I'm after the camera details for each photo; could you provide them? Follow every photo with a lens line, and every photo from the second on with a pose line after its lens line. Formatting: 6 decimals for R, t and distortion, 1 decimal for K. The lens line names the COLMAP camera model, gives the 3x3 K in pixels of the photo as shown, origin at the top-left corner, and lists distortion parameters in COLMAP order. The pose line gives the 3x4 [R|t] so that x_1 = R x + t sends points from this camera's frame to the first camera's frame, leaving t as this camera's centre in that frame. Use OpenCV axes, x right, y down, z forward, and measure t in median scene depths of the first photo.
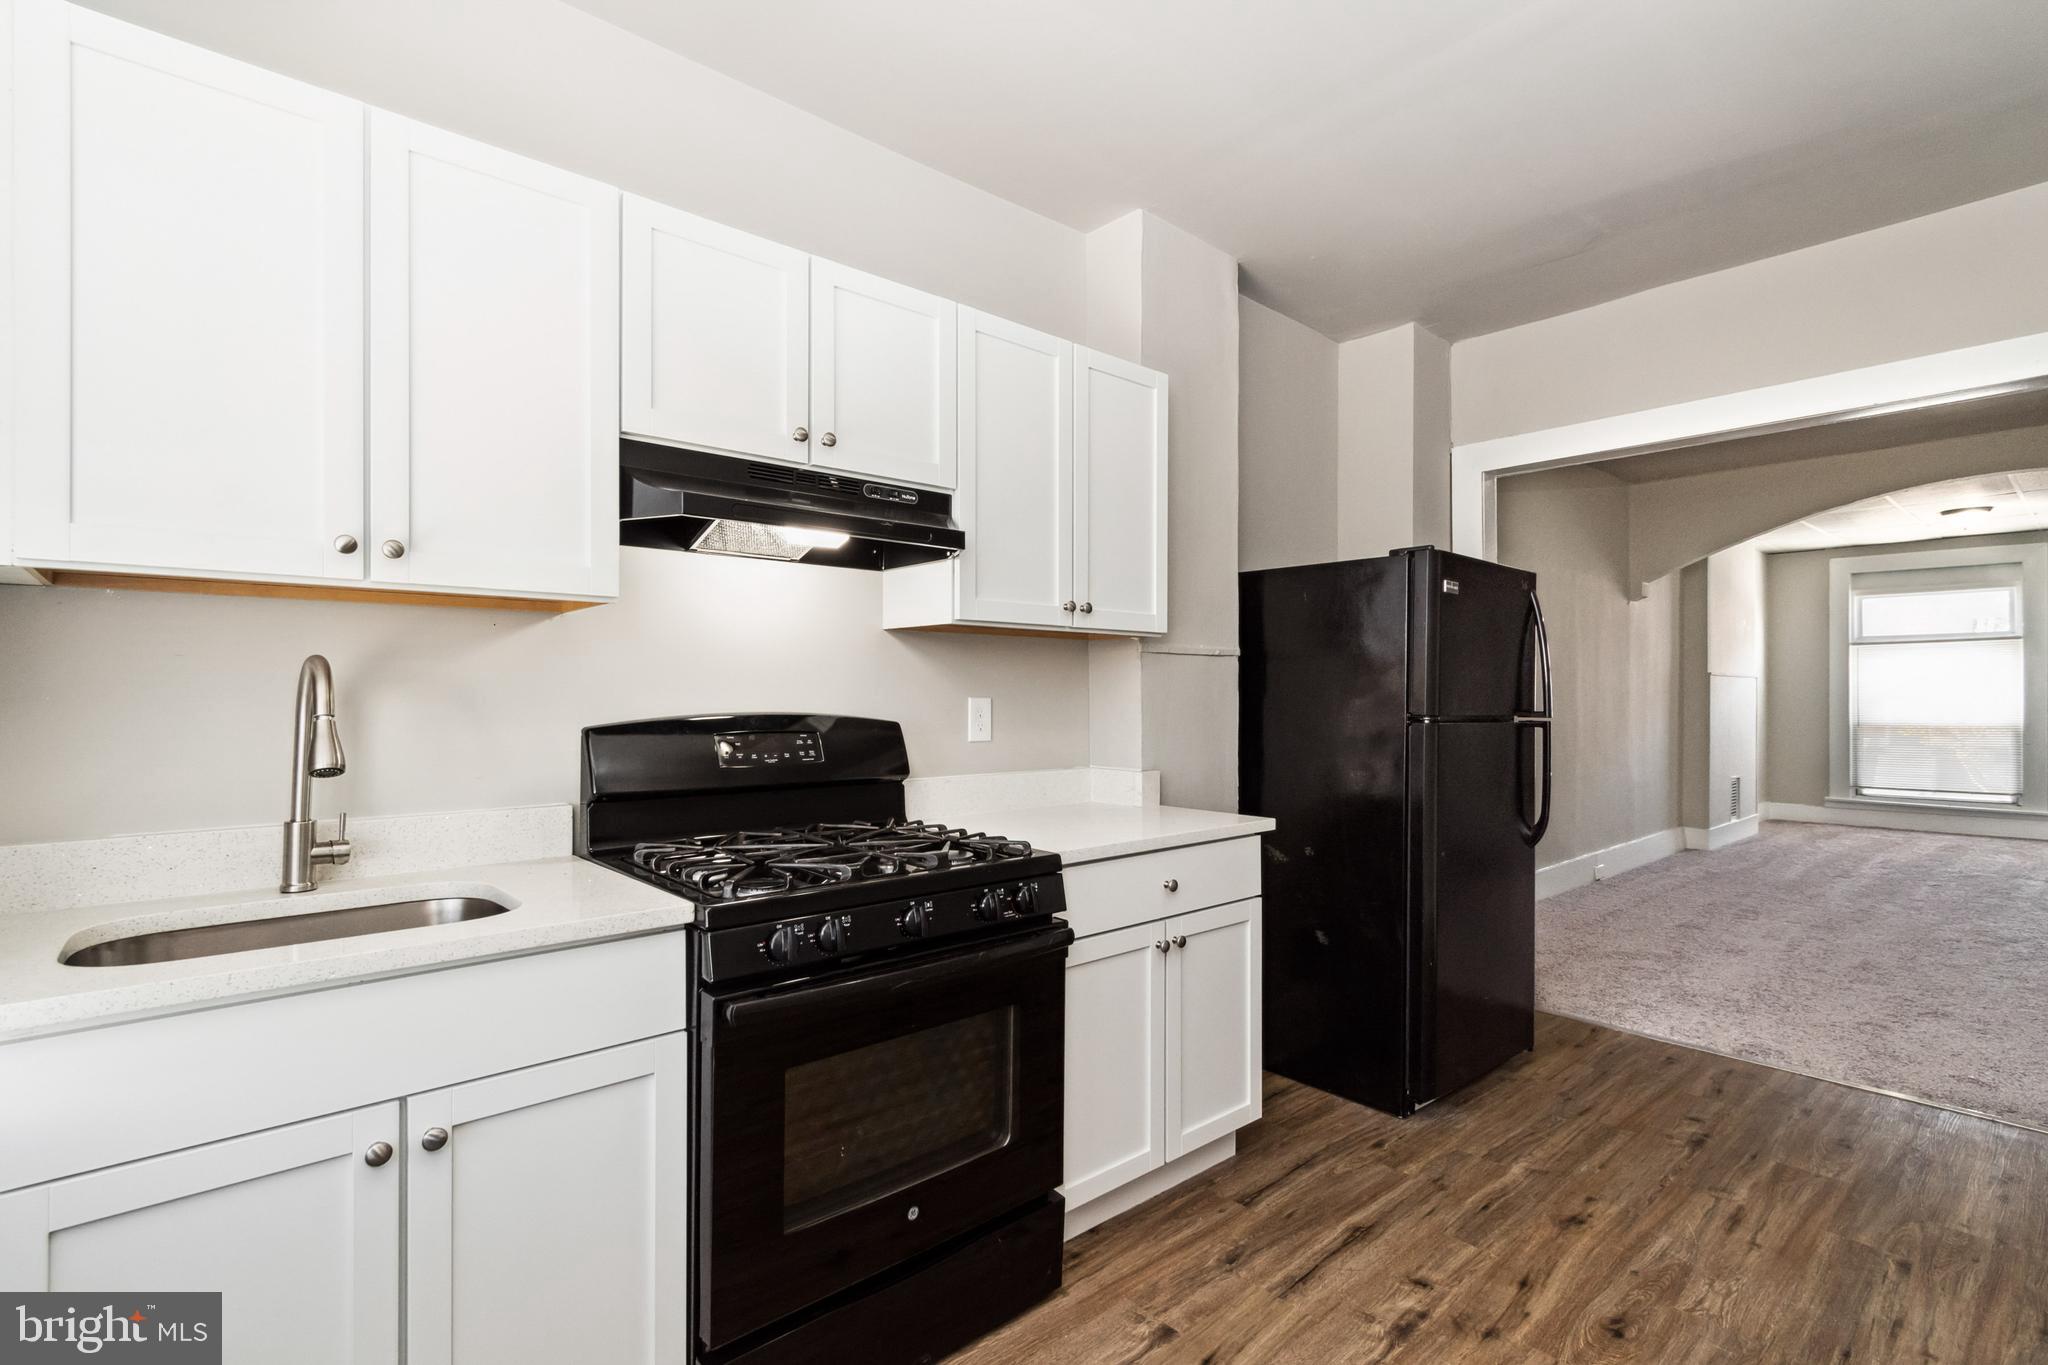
lens RADIAL K [[952.6, 0, 1026.6], [0, 952.6, 692.6], [0, 0, 1]] dist [-0.000267, -0.000815]
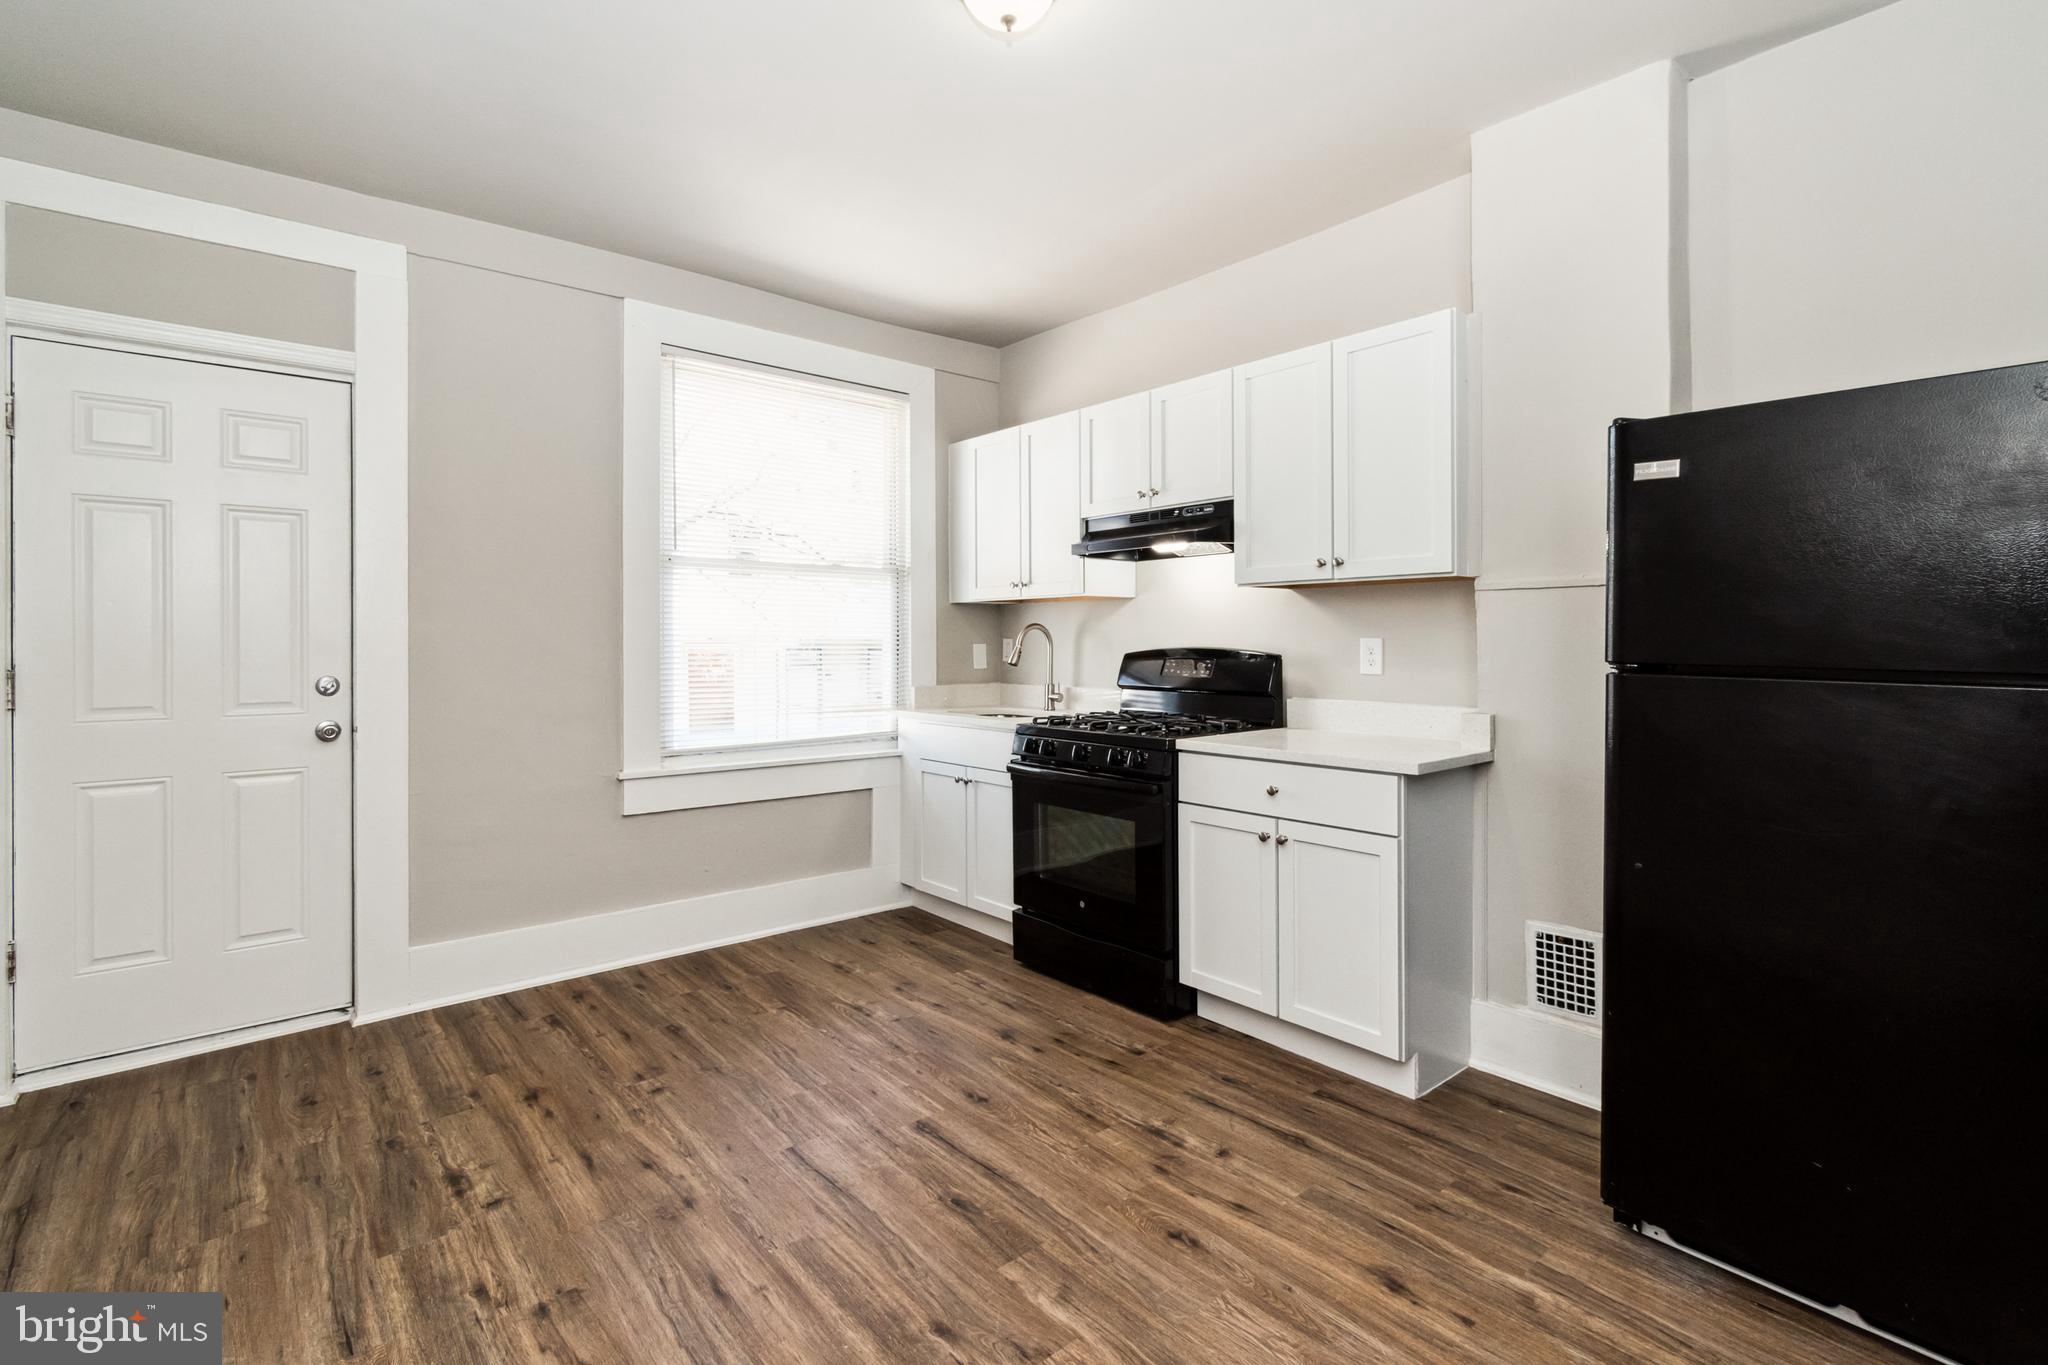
lens RADIAL K [[947.9, 0, 1025.0], [0, 947.9, 644.0], [0, 0, 1]] dist [0.000464, -0.000301]
pose [[-0.021368, 0.003139, -0.999767, 1.280264], [0.004169, 0.999987, 0.003050, 0.008211], [0.999763, -0.004103, -0.021381, 0.655384]]
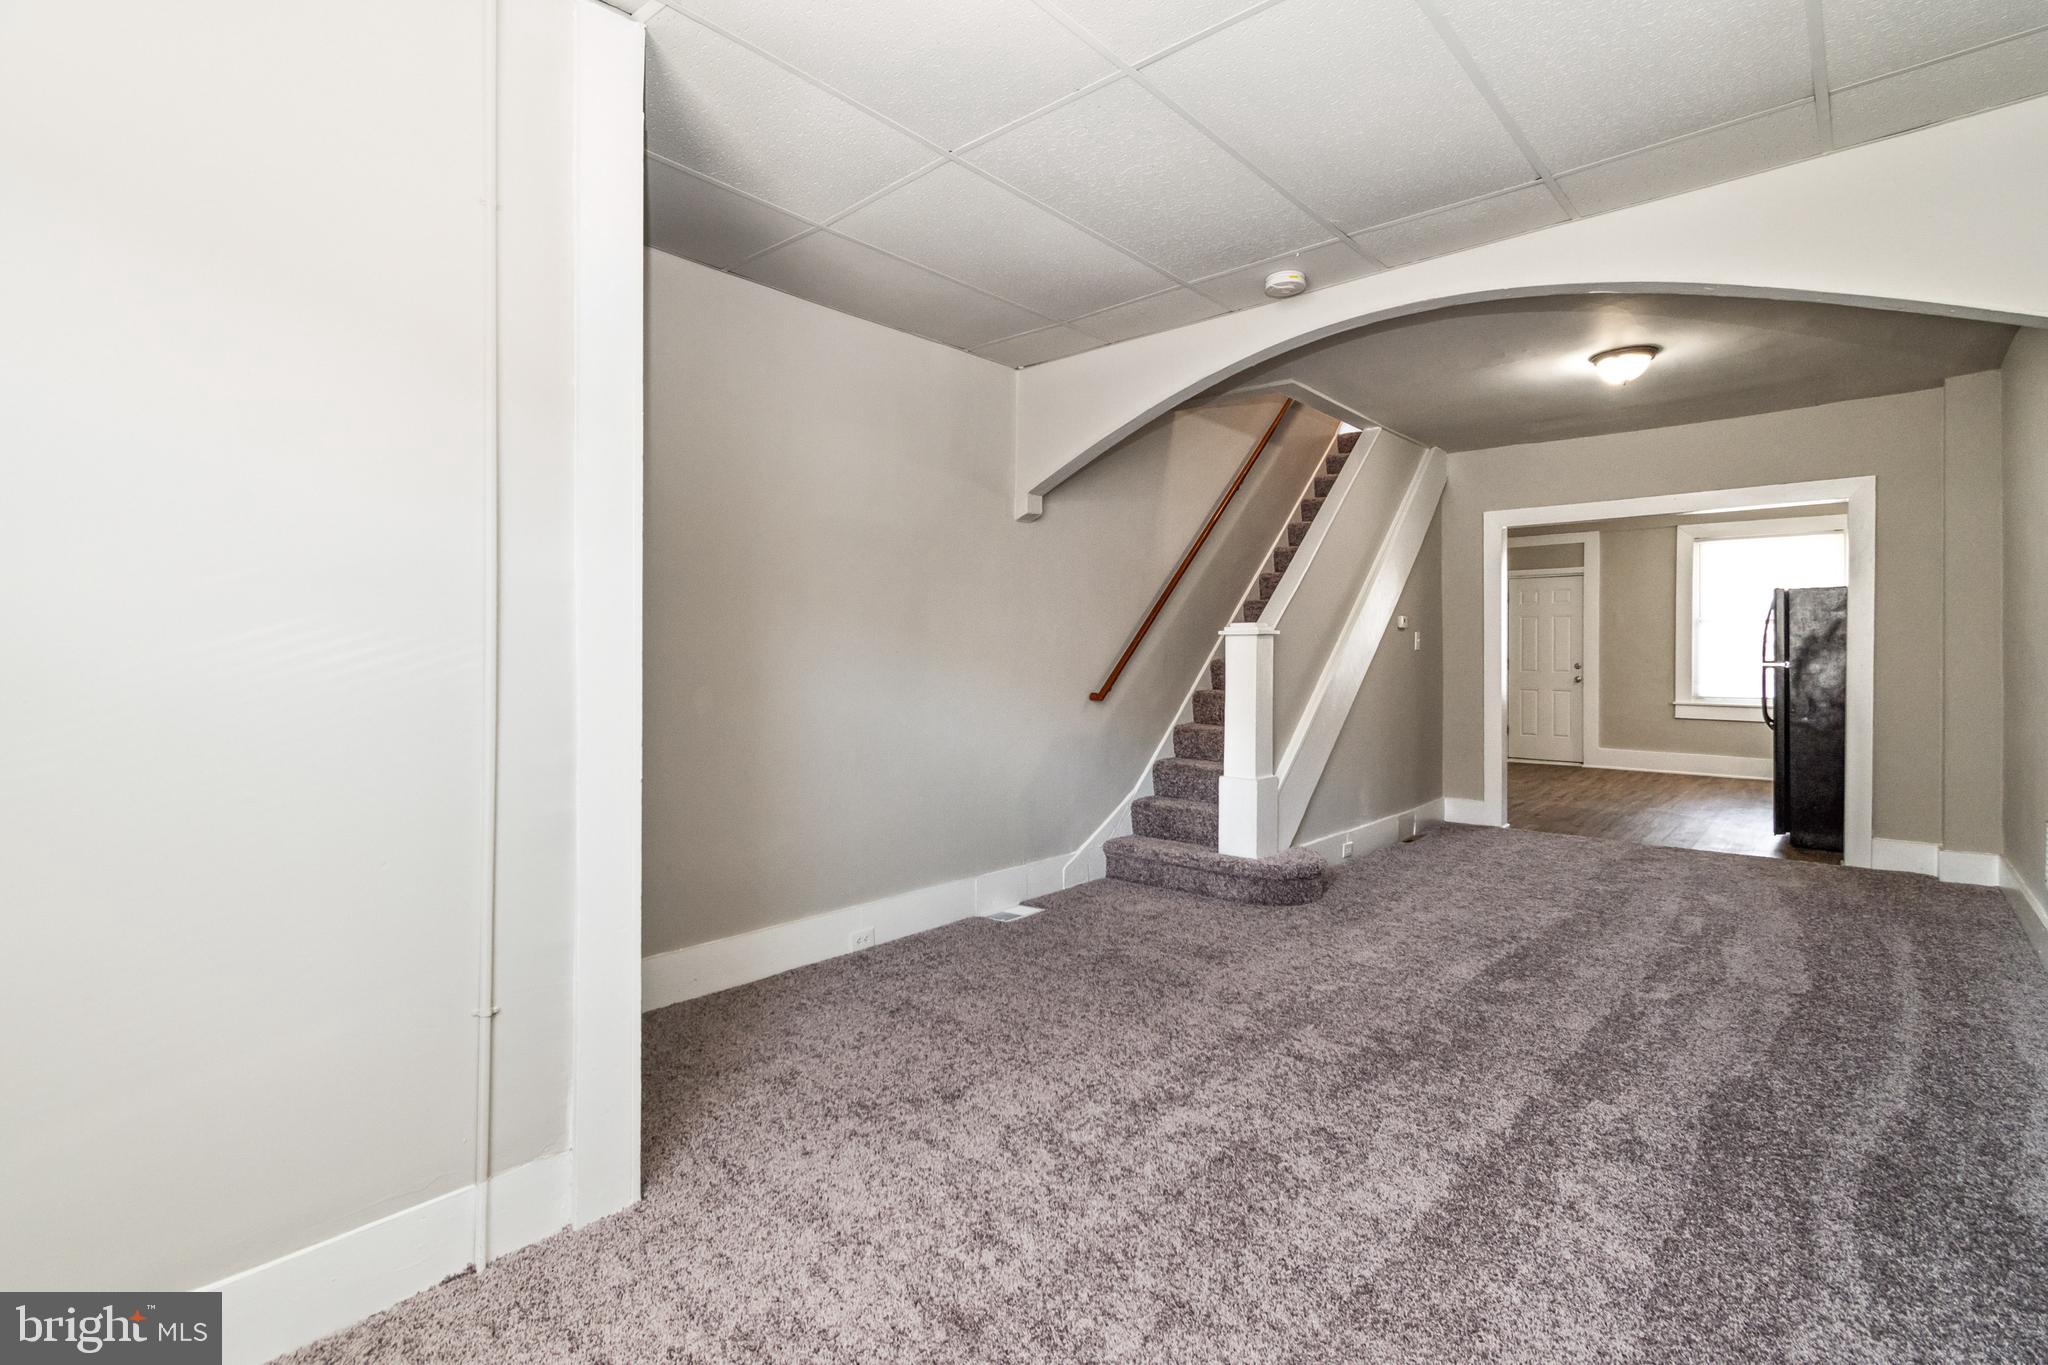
lens RADIAL K [[929.1, 0, 1030.9], [0, 929.1, 653.0], [0, 0, 1]] dist [0.000661, 0.000047]
pose [[-0.993144, -0.000255, -0.116901, 2.964022], [-0.000026, 0.999998, -0.001967, 0.012295], [0.116901, -0.001951, -0.993142, 3.556363]]
